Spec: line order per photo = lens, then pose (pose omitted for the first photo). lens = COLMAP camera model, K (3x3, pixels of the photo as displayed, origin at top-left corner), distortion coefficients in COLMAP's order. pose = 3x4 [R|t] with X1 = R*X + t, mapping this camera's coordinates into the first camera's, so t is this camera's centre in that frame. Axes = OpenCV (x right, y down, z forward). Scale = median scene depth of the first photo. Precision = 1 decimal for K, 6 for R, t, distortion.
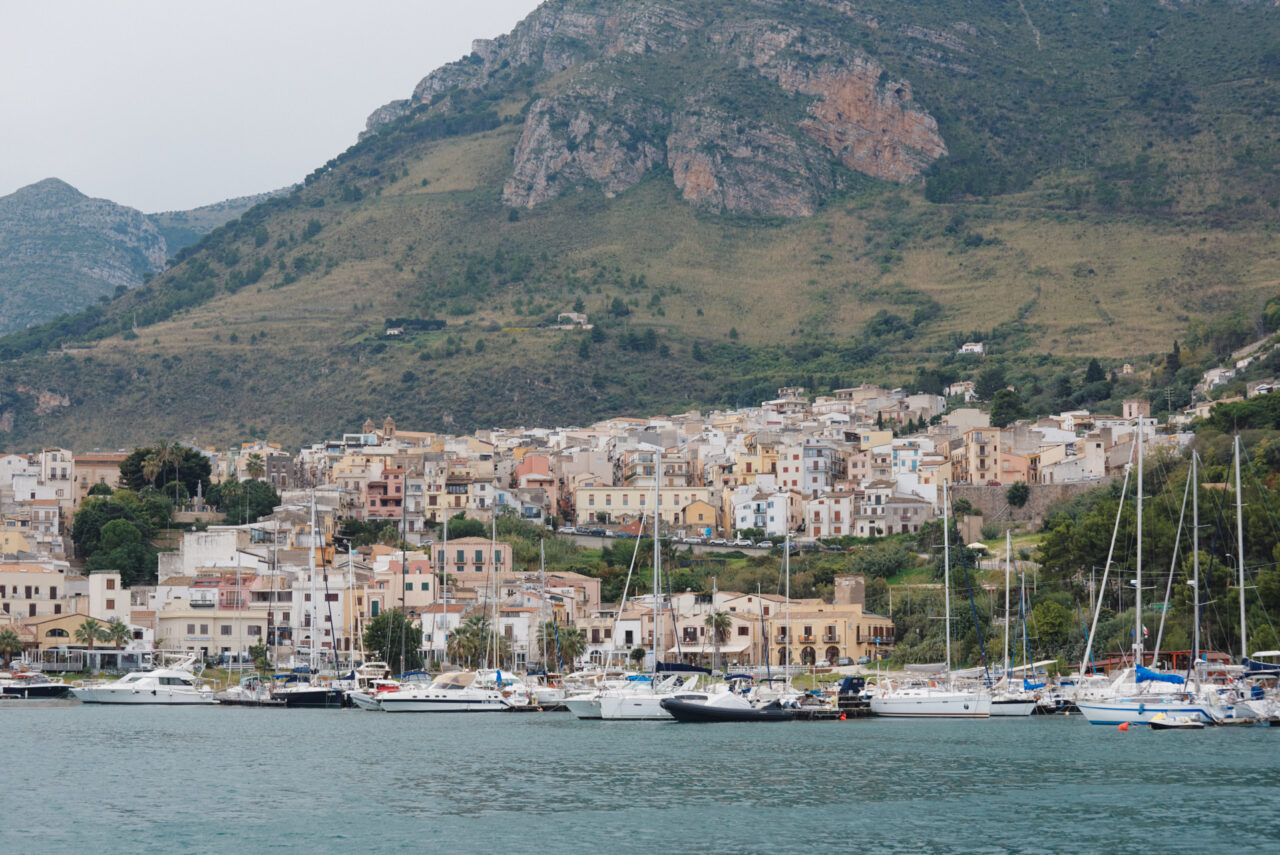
lens RADIAL K [[2568.5, 0, 640.0], [0, 2568.5, 427.5], [0, 0, 1]] dist [-0.291295, 0.095719]
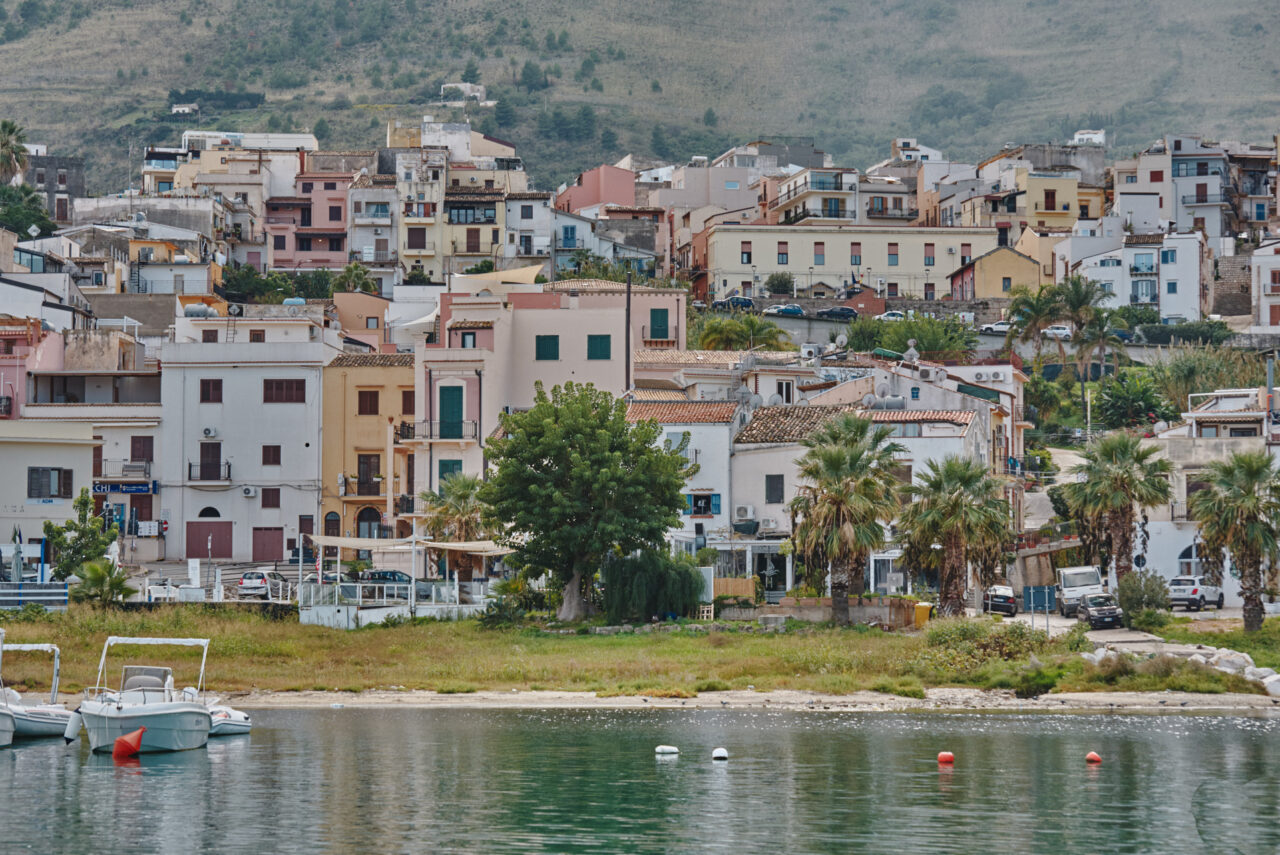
lens RADIAL K [[3192.3, 0, 636.5], [0, 3192.3, 444.8], [0, 0, 1]] dist [0.090635, 1.307814]
pose [[0.998058, 0.008073, 0.061771, -0.030202], [-0.010230, 0.999346, 0.034691, 0.017613], [-0.061451, -0.035256, 0.997487, 0.175479]]
